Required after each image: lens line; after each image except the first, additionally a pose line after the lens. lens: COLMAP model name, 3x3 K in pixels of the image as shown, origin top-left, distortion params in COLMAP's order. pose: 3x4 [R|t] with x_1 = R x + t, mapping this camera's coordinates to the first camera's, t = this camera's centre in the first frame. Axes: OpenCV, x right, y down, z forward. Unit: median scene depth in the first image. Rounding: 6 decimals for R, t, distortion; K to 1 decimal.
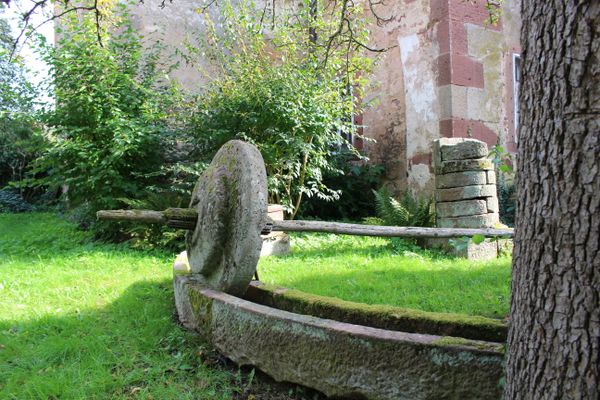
lens RADIAL K [[496.7, 0, 290.5], [0, 496.7, 202.1], [0, 0, 1]] dist [-0.143887, 0.114133]
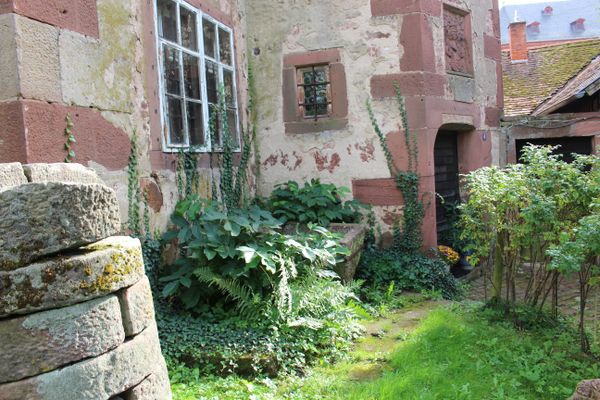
lens RADIAL K [[496.7, 0, 290.5], [0, 496.7, 202.1], [0, 0, 1]] dist [-0.143887, 0.114133]
pose [[0.741208, -0.079612, 0.666538, 0.215033], [0.070600, 0.996681, 0.040535, -0.083700], [-0.667552, 0.017013, 0.744369, 0.533710]]
